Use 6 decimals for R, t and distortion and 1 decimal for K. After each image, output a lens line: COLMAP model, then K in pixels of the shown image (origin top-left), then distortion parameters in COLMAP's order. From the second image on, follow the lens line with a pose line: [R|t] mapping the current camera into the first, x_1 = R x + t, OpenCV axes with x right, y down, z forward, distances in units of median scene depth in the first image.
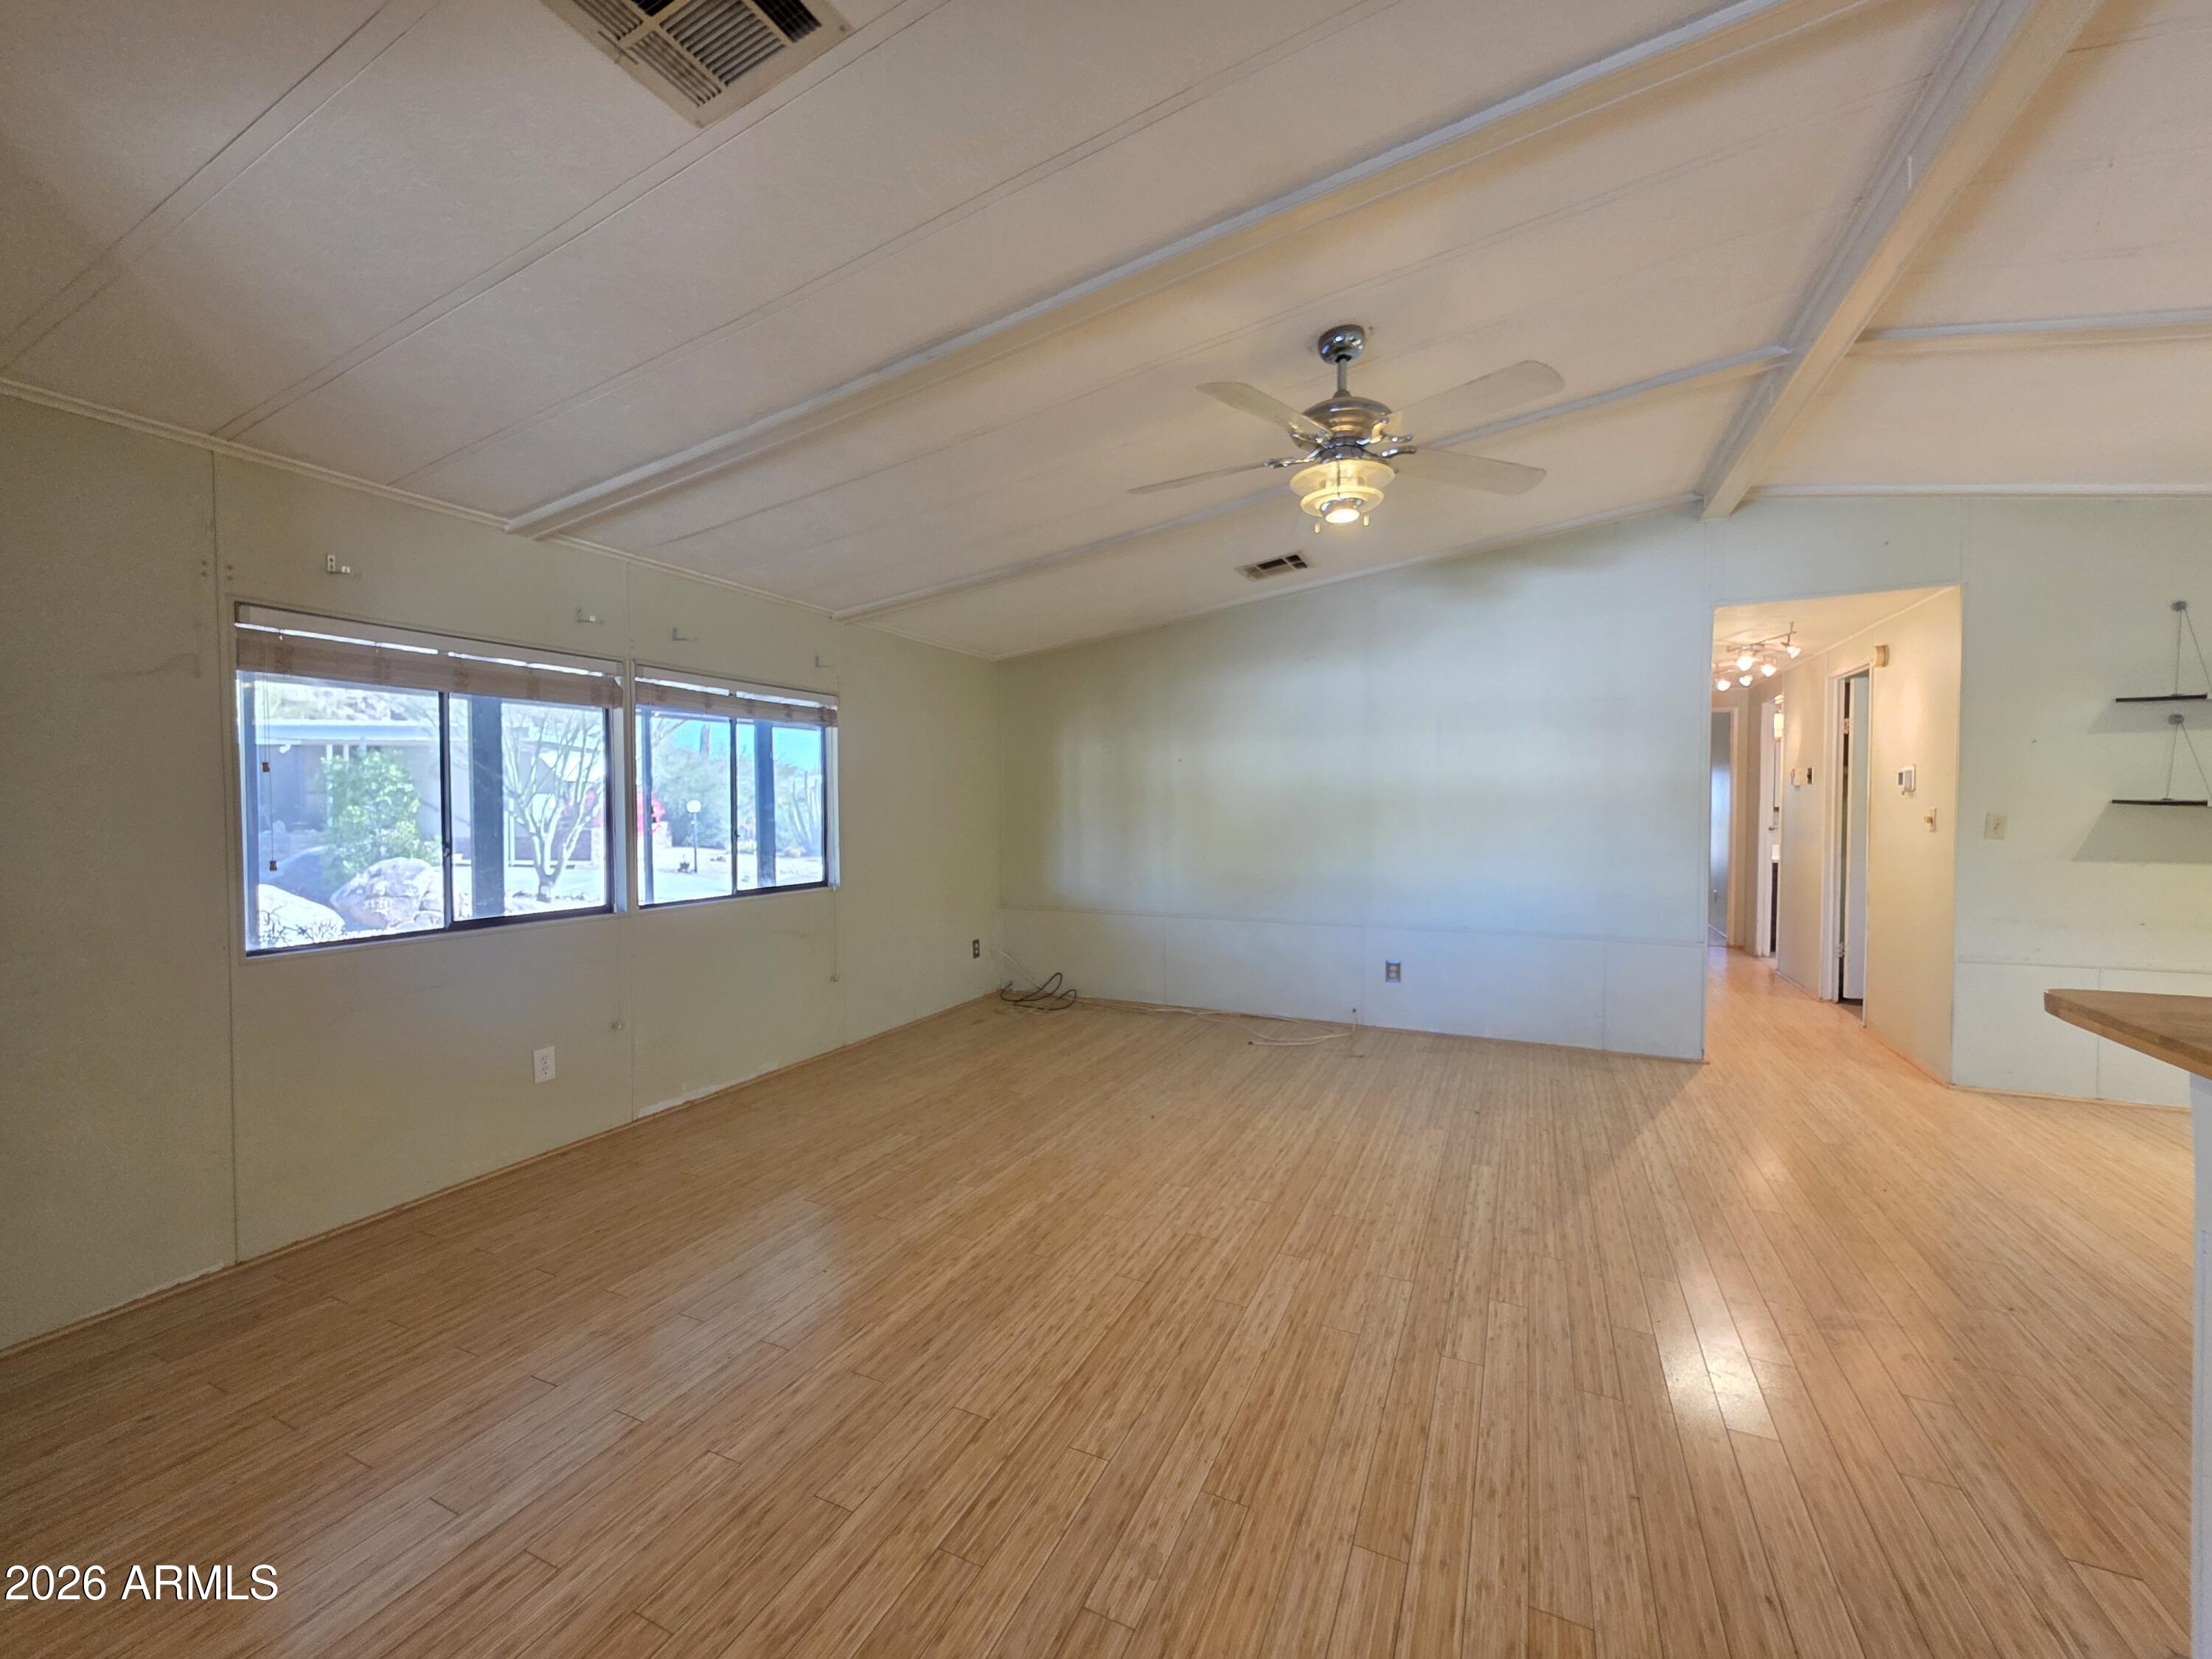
lens RADIAL K [[890.7, 0, 1103.1], [0, 890.7, 827.9], [0, 0, 1]] dist [0.001598, 0.000858]
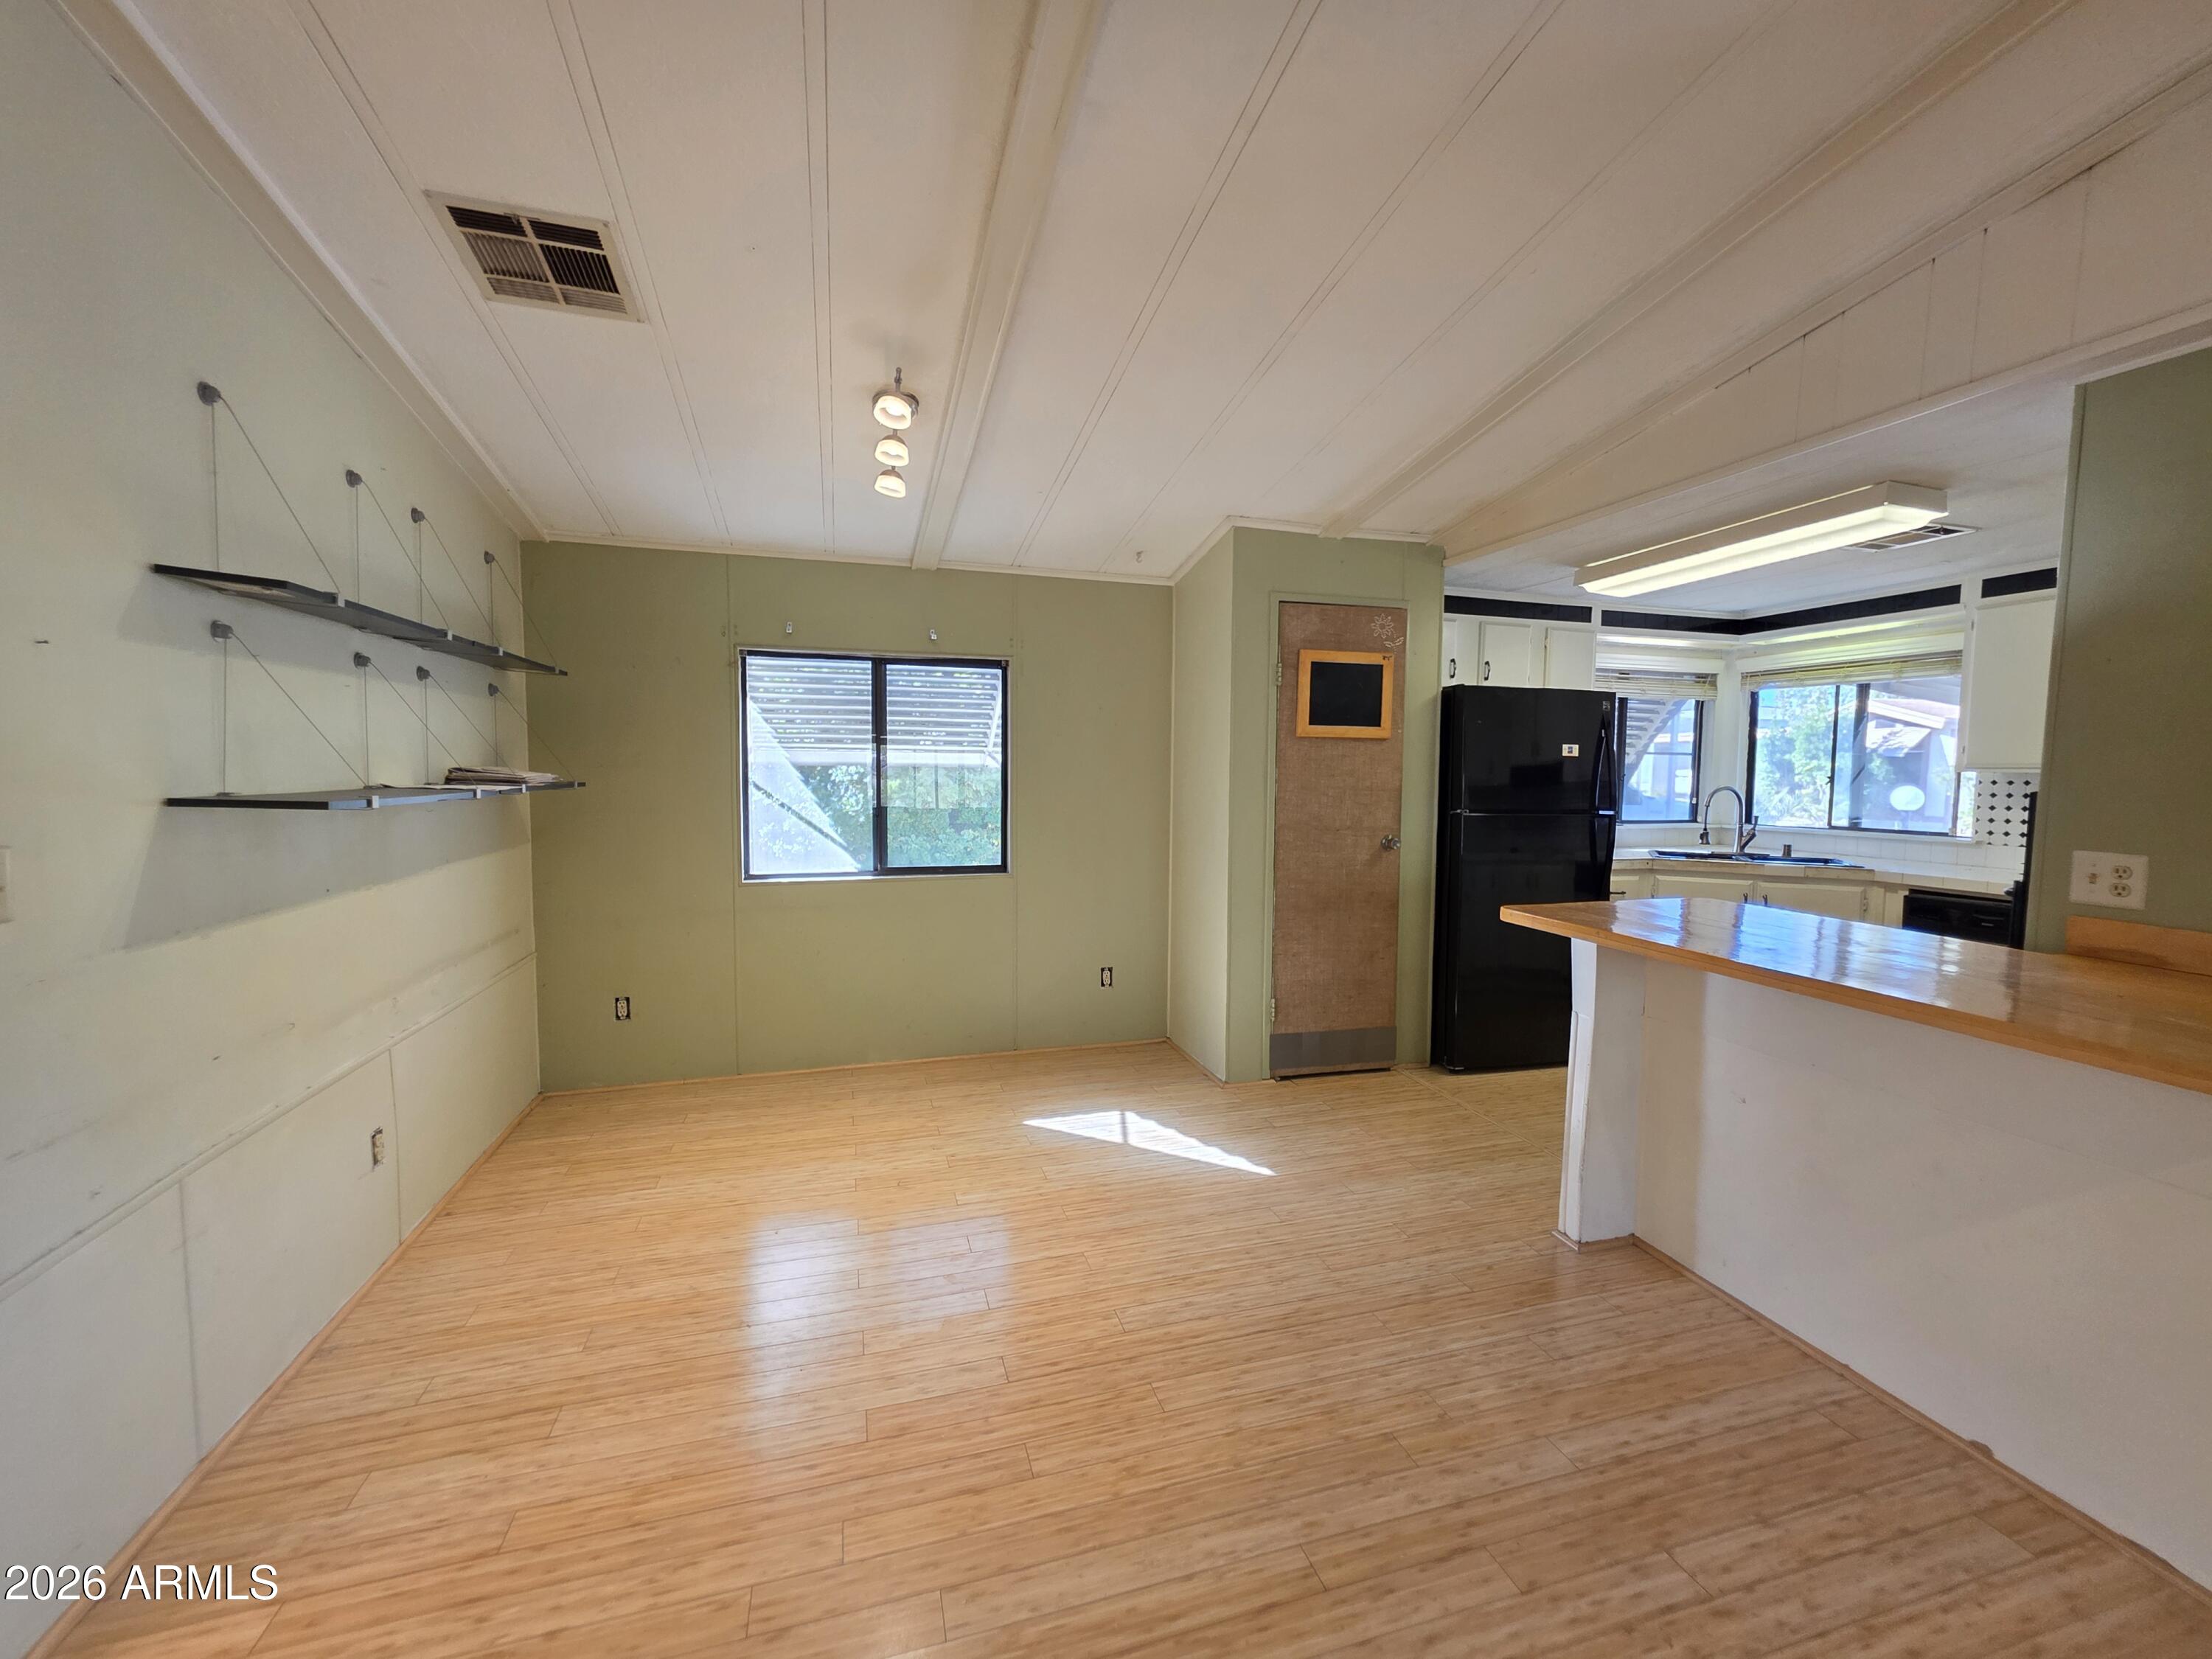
lens RADIAL K [[890.7, 0, 1100.5], [0, 890.7, 827.8], [0, 0, 1]] dist [0.001598, 0.000858]
pose [[-0.664512, -0.052823, 0.745408, 0.521132], [0.018282, 0.996051, 0.086882, -0.048501], [-0.747054, 0.071362, -0.660922, 0.987352]]
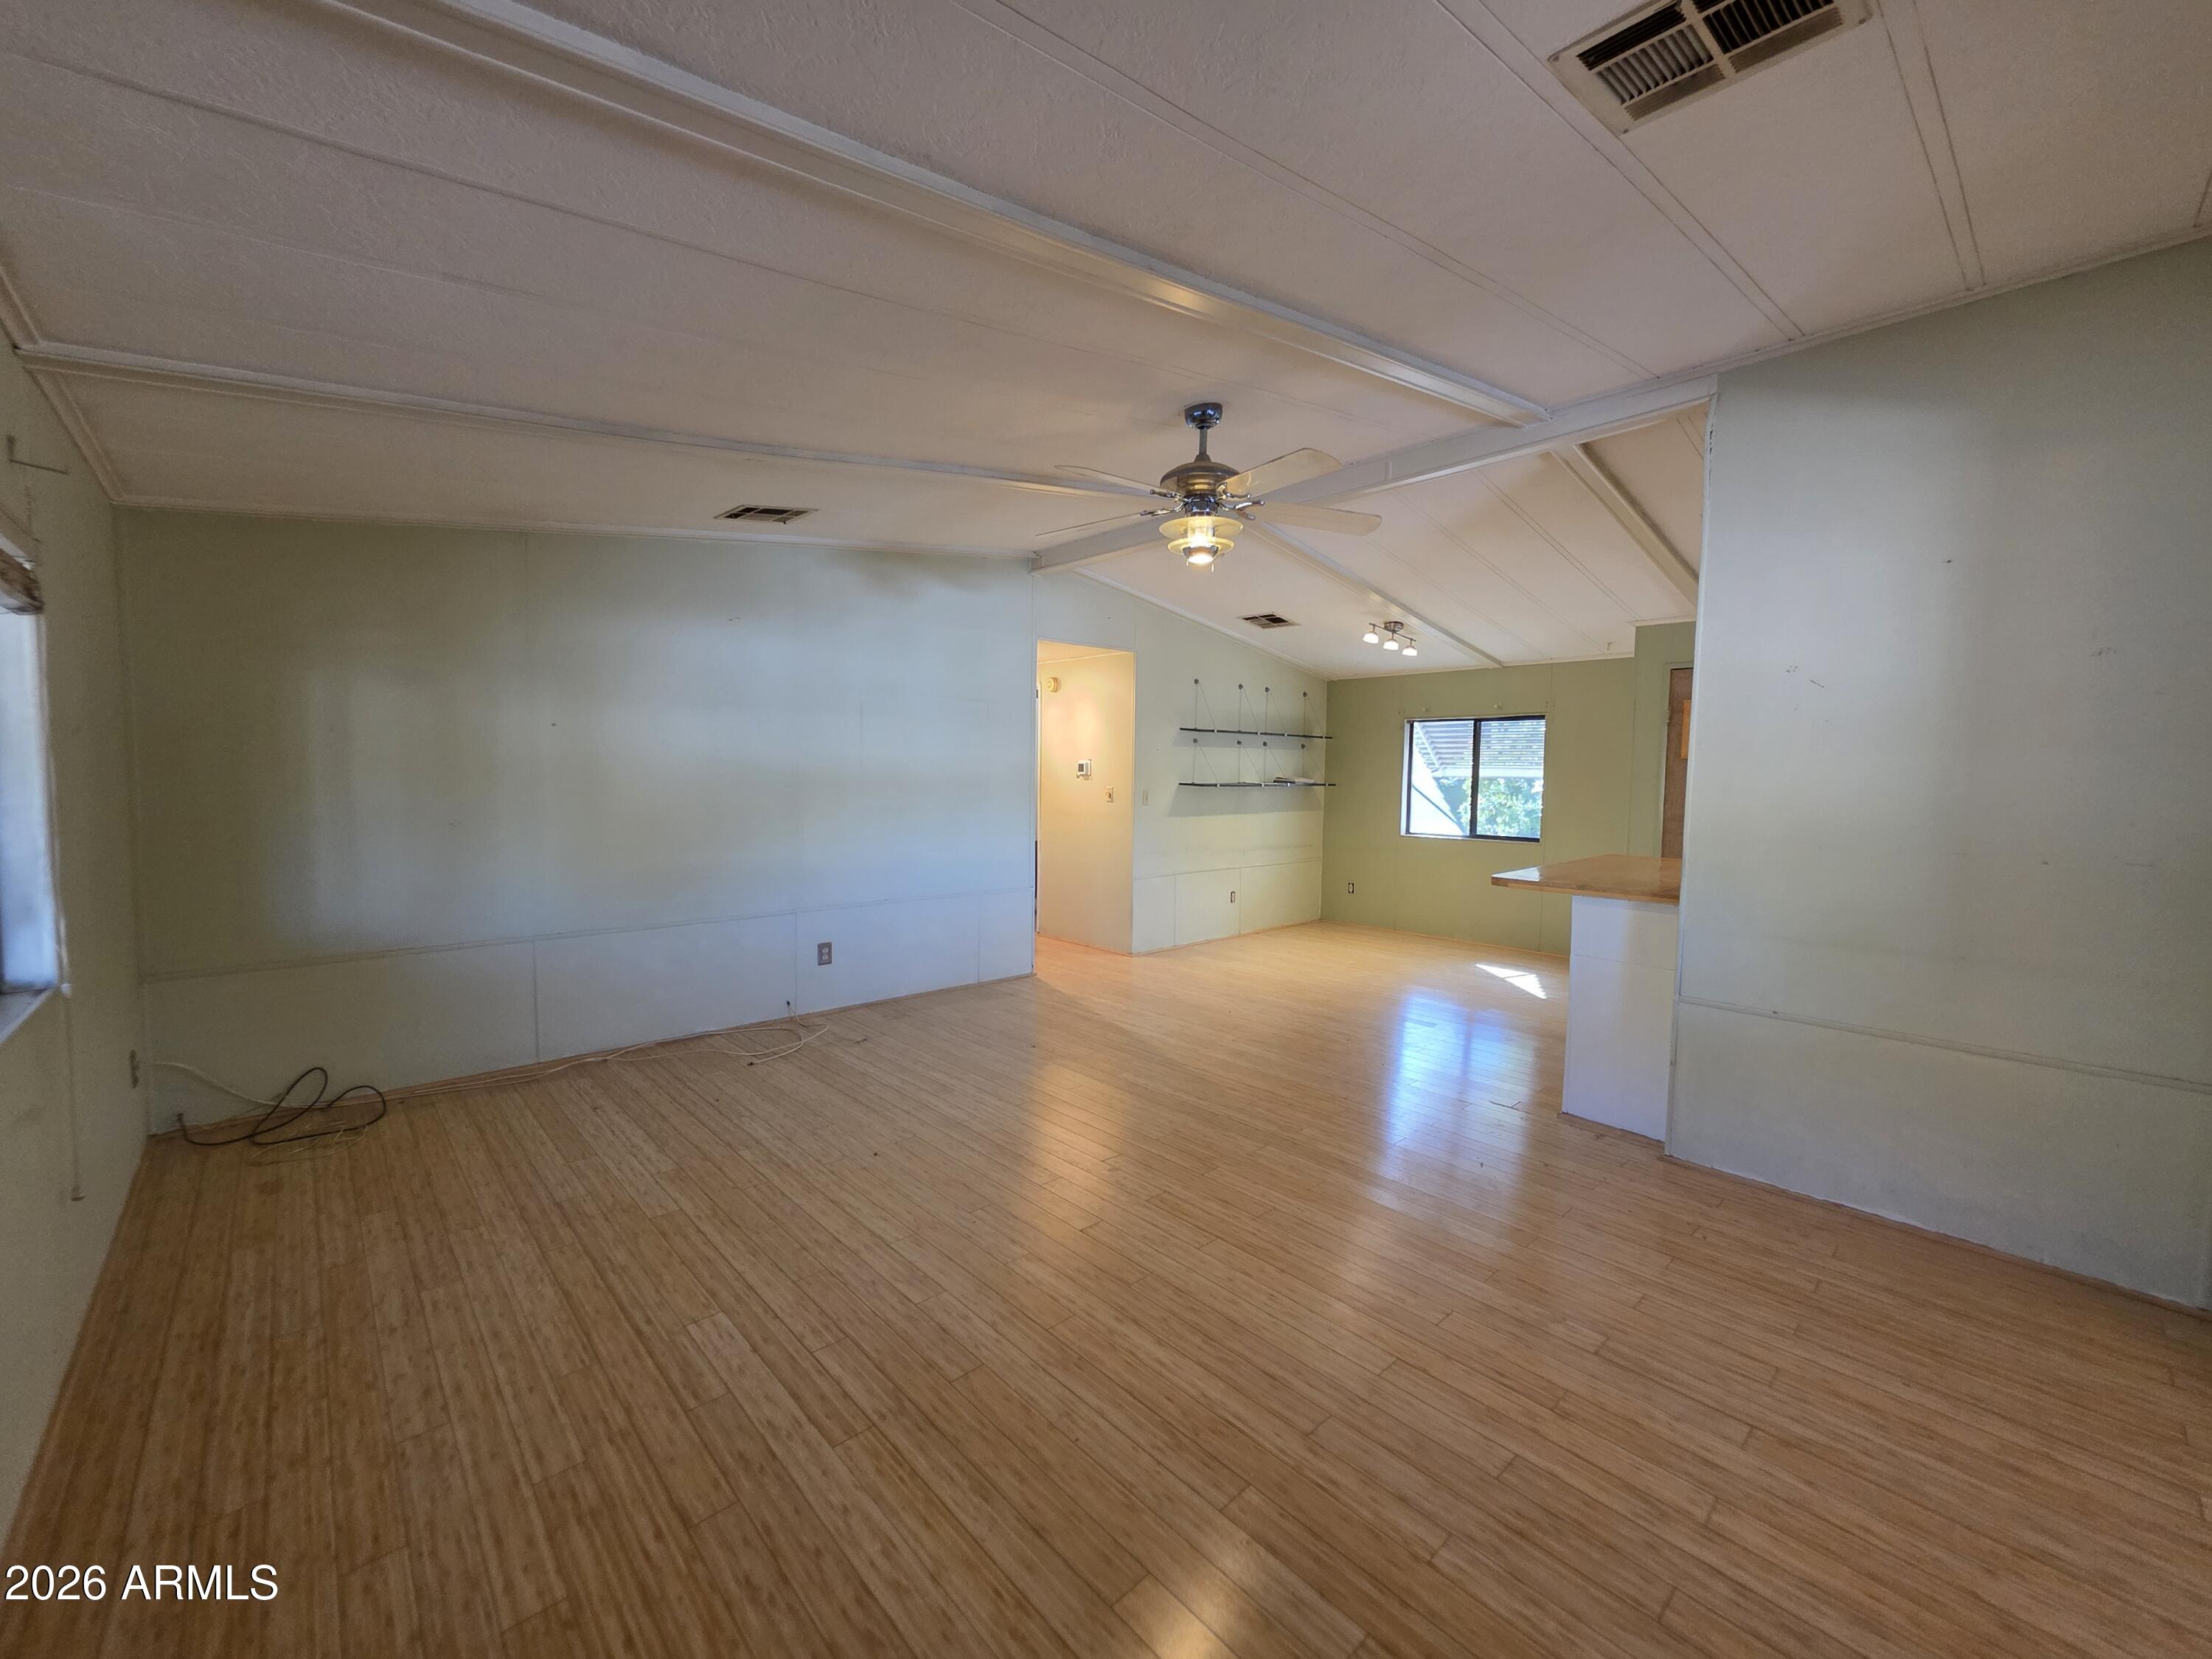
lens RADIAL K [[890.7, 0, 1103.3], [0, 890.7, 827.9], [0, 0, 1]] dist [0.001598, 0.000858]
pose [[0.374355, -0.050781, 0.925894, -0.653479], [0.014439, 0.998698, 0.048936, -0.031862], [-0.927173, -0.004950, 0.374601, 0.477166]]
